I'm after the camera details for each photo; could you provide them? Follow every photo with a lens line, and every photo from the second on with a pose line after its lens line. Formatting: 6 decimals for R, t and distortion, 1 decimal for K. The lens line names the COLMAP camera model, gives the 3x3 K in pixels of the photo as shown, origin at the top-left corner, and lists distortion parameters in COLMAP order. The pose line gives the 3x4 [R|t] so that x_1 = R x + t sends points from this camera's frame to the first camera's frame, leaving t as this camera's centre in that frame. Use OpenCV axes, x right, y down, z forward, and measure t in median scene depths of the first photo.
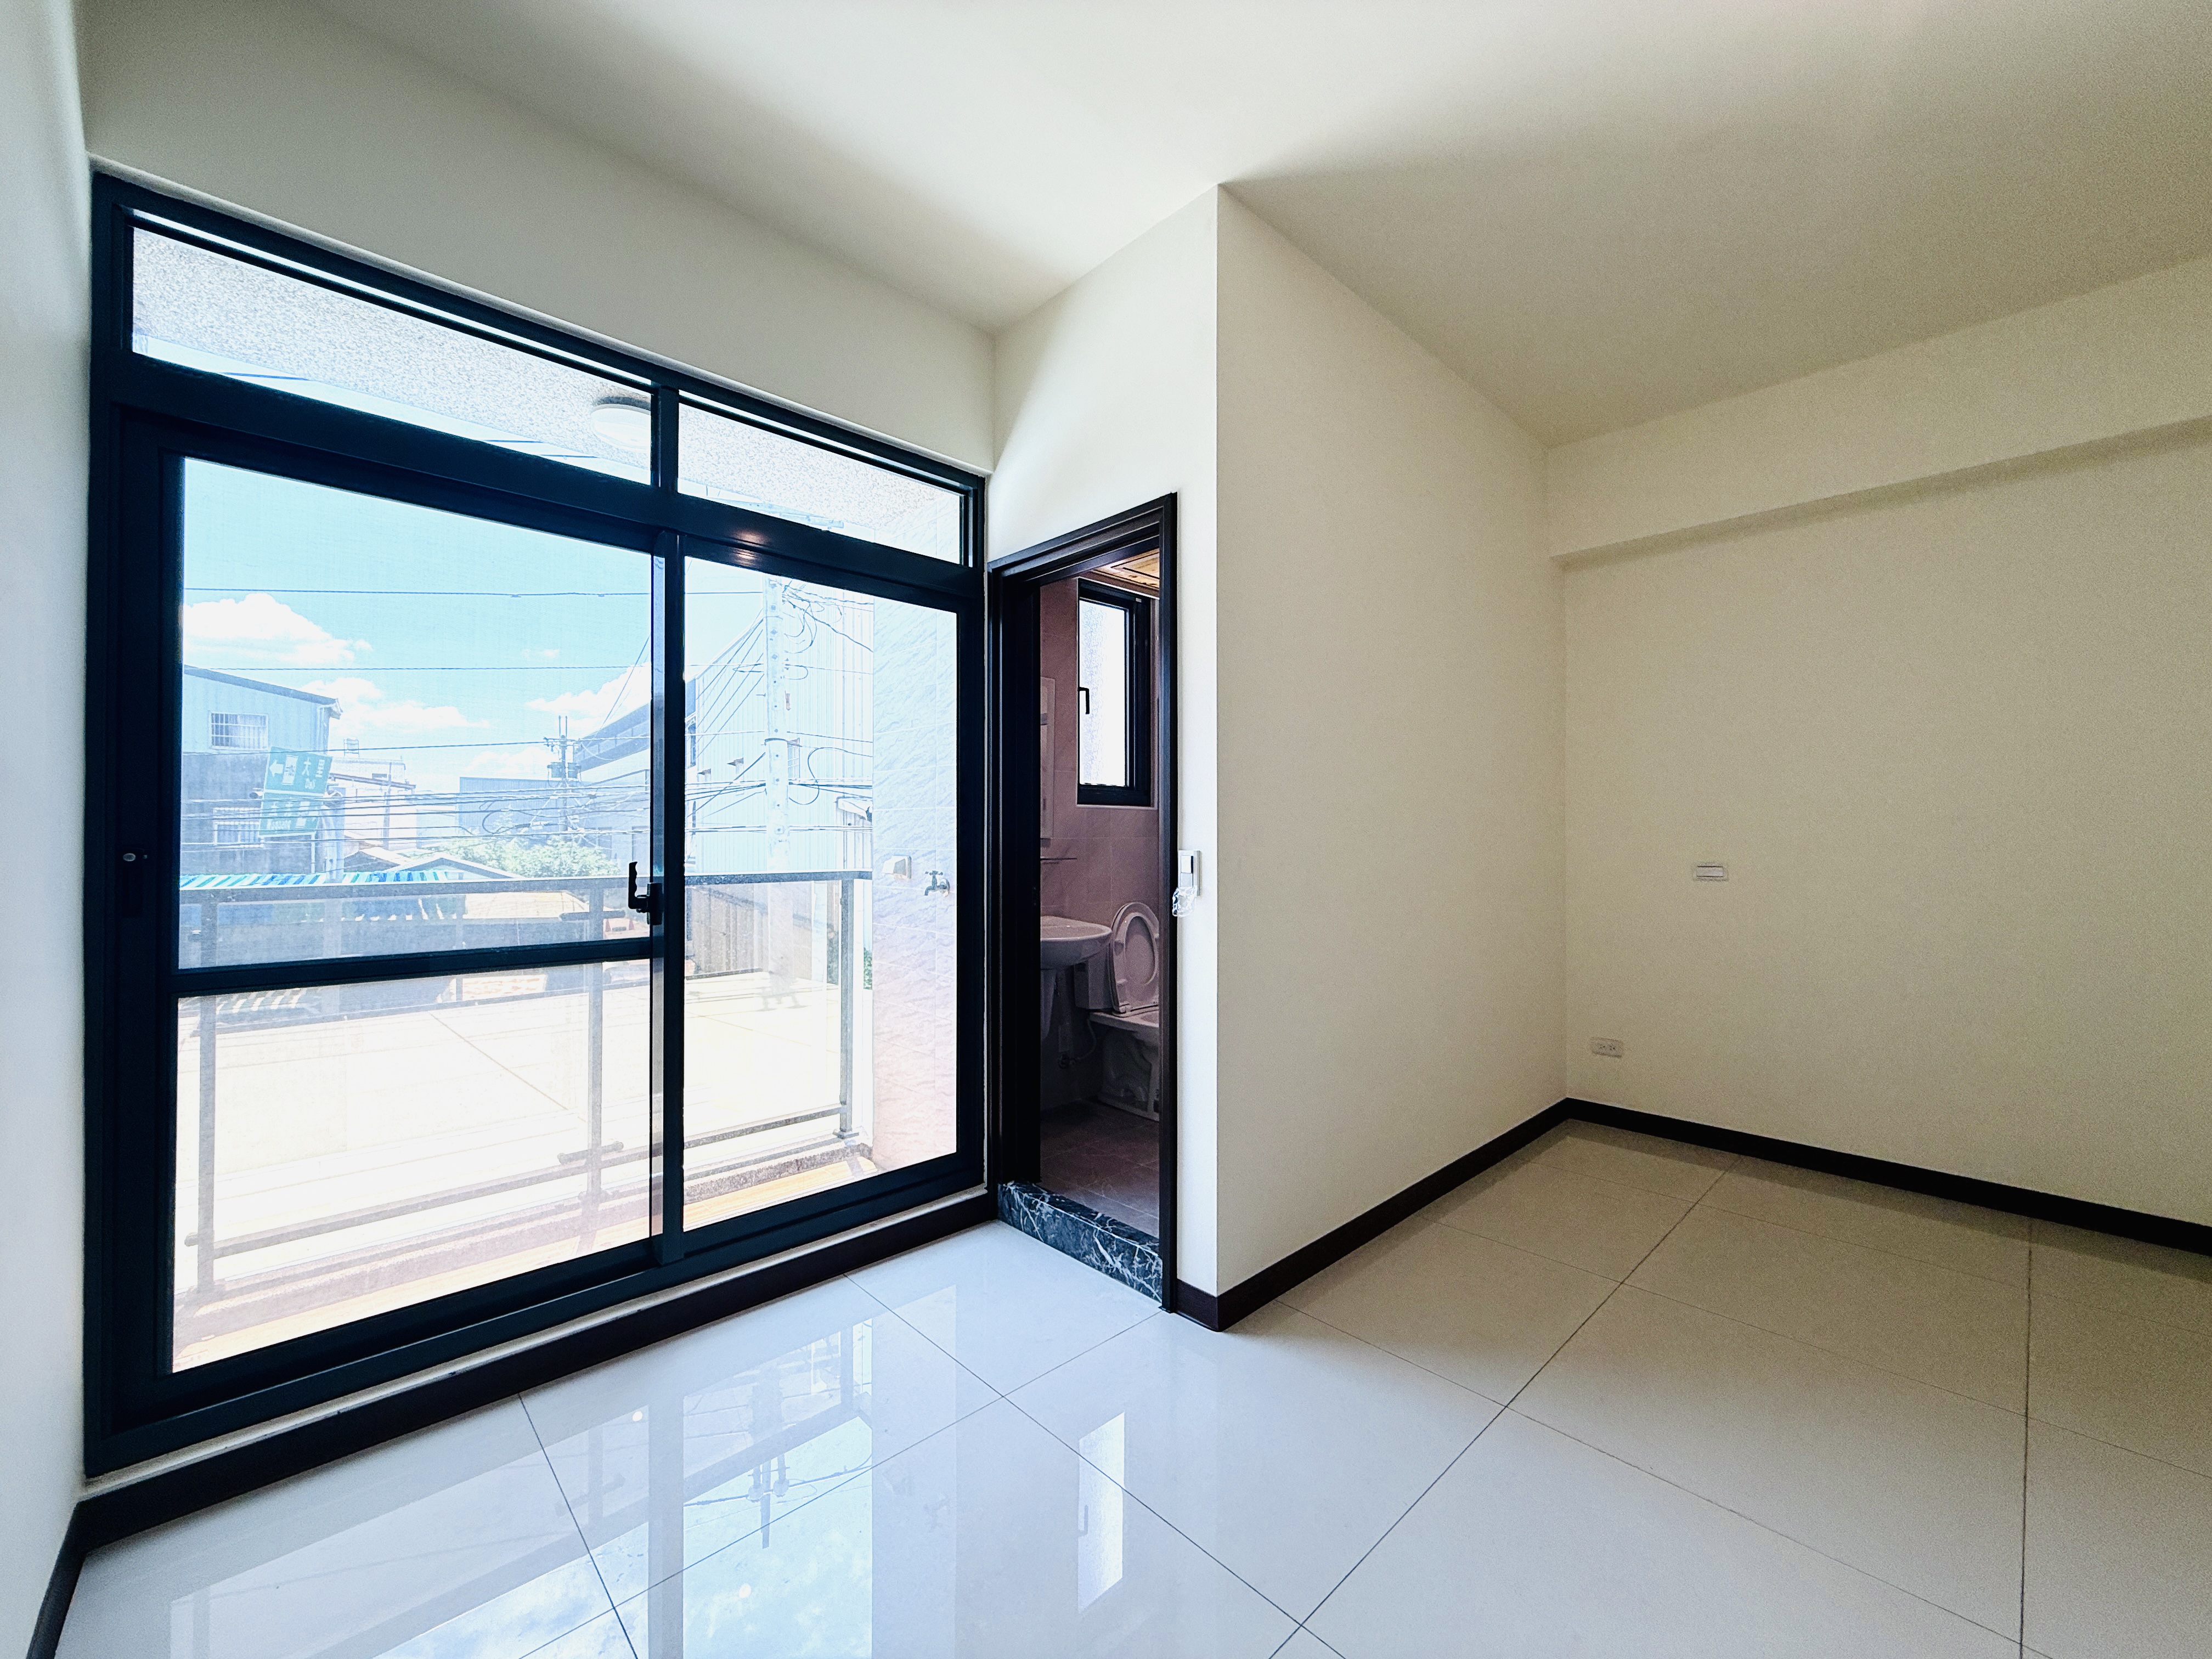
lens RADIAL K [[886.5, 0, 1102.4], [0, 886.5, 830.9], [0, 0, 1]] dist [-0.000436, 0.000190]
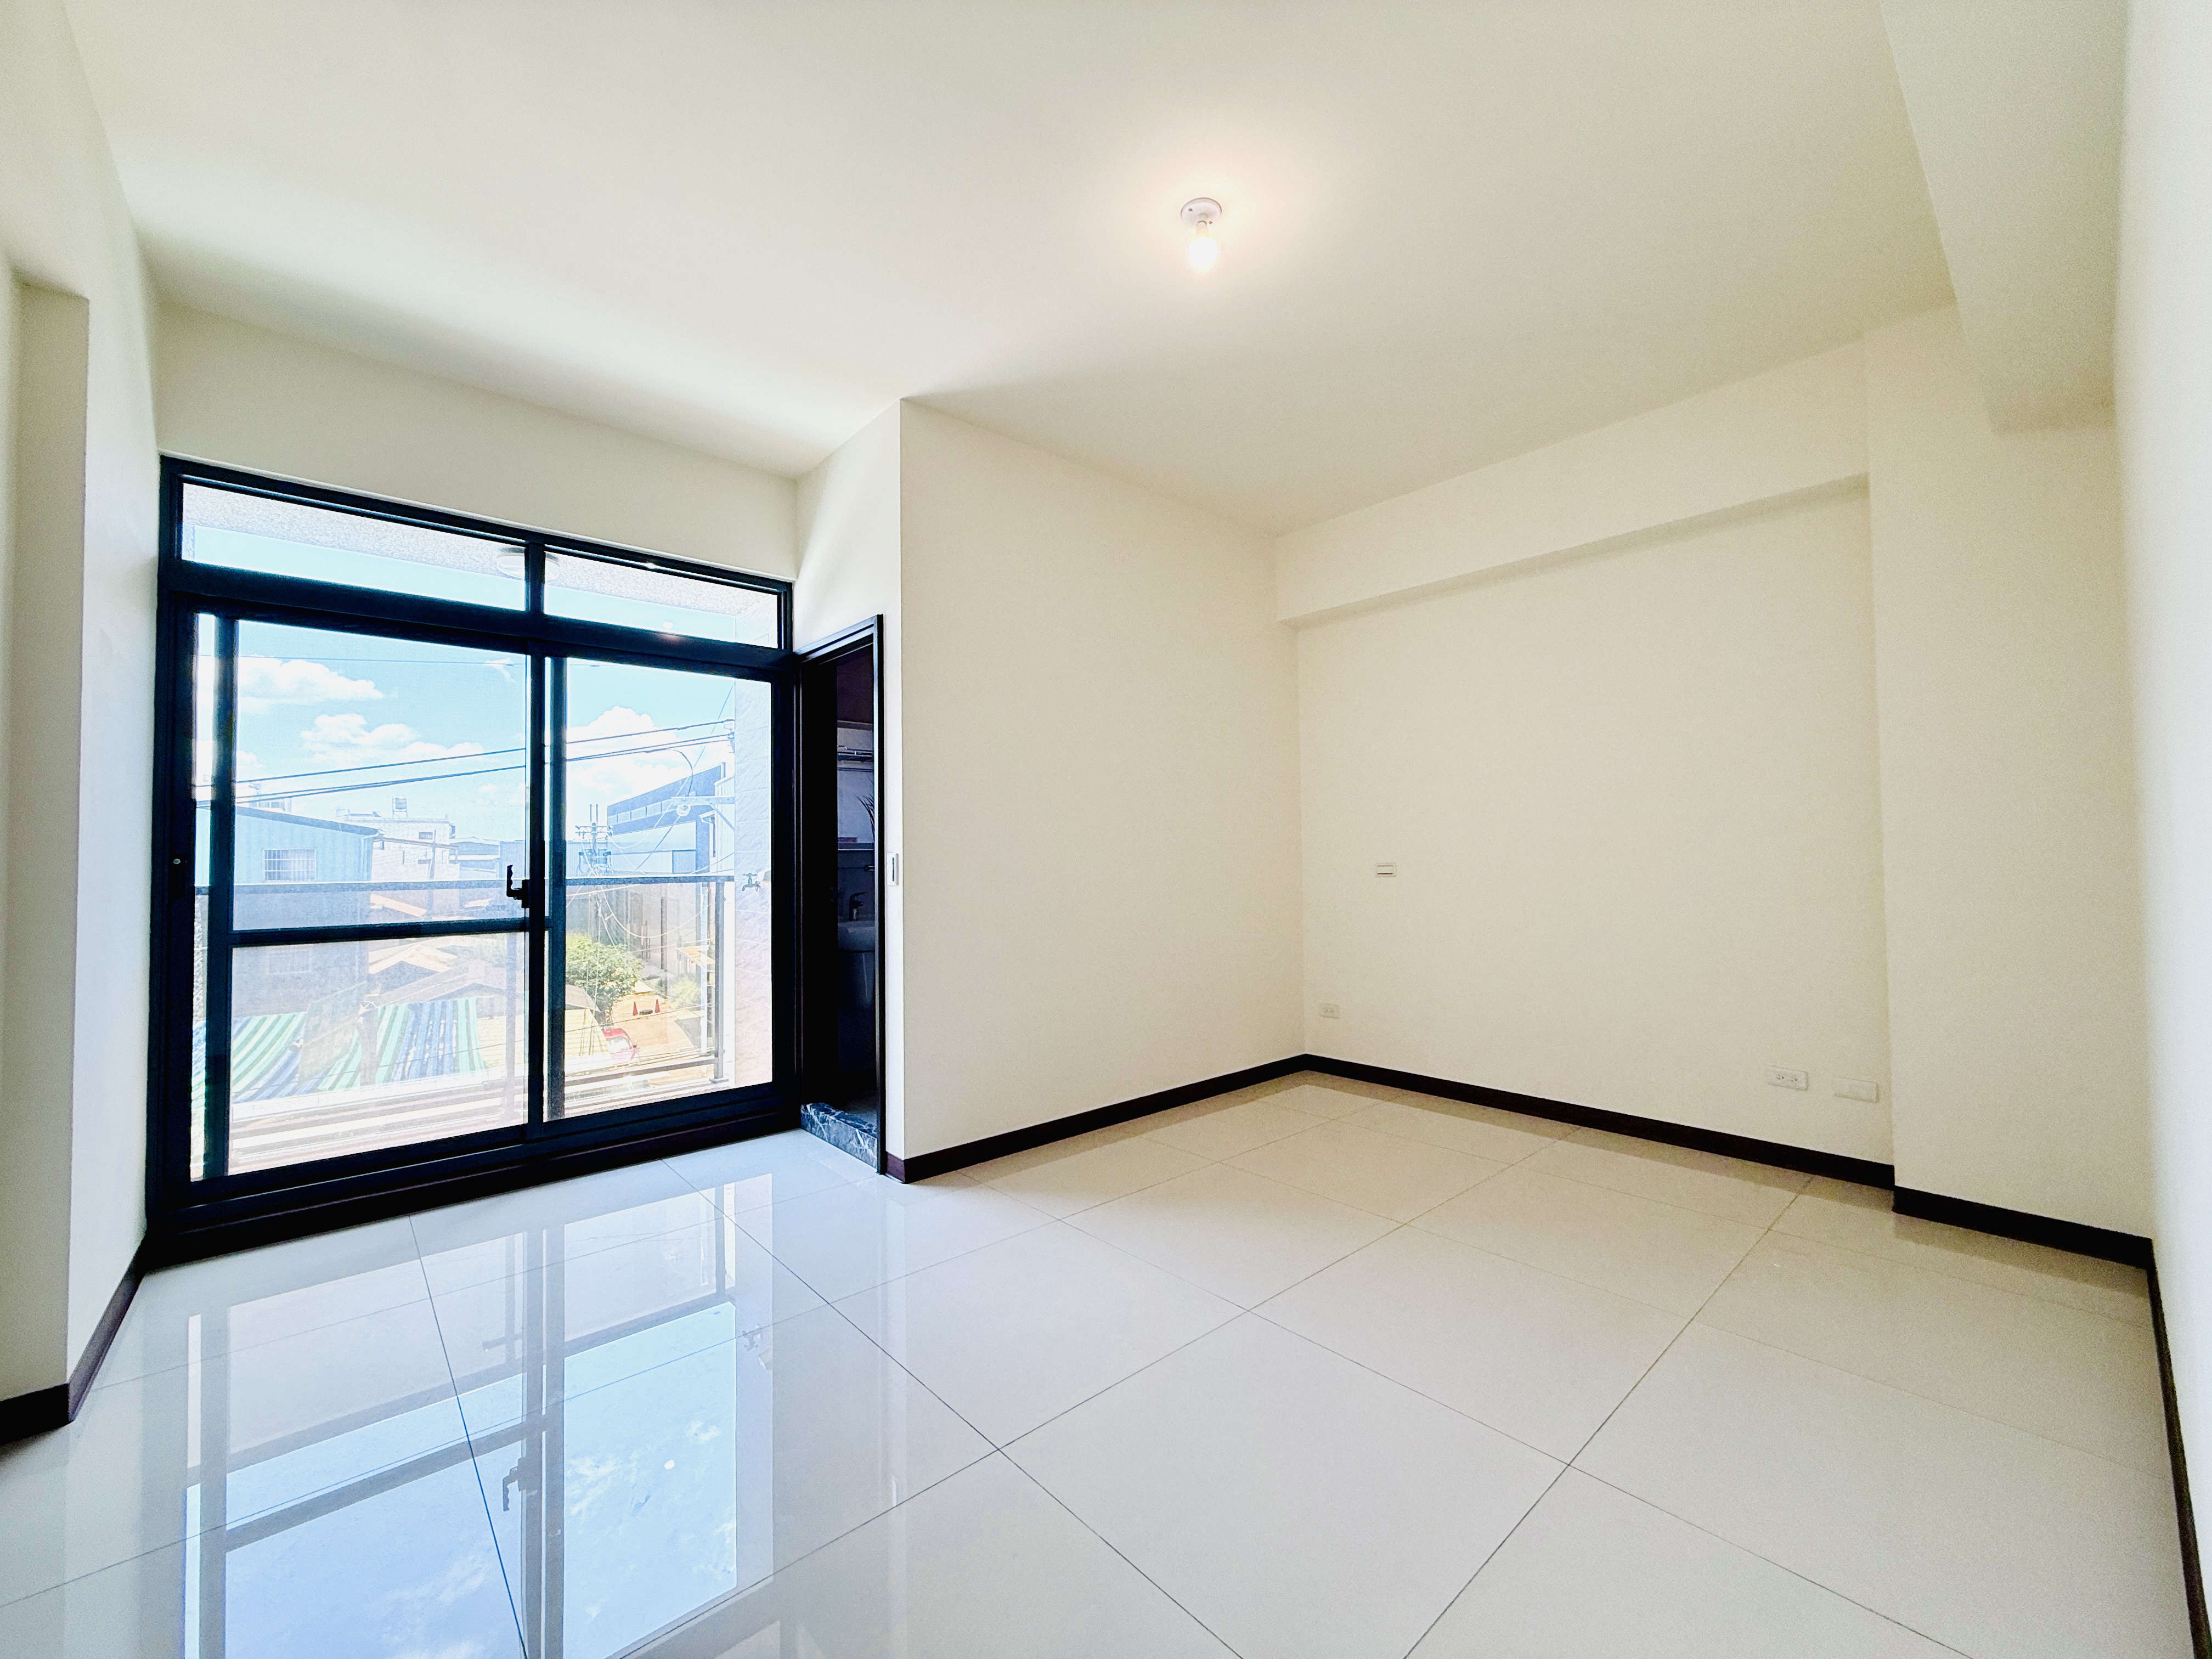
lens RADIAL K [[893.8, 0, 1118.3], [0, 893.8, 832.2], [0, 0, 1]] dist [-0.015454, 0.007748]
pose [[0.999689, -0.011583, -0.022107, 0.494464], [0.011200, 0.999787, -0.017357, 0.017001], [0.022304, 0.017104, 0.999605, -0.440425]]
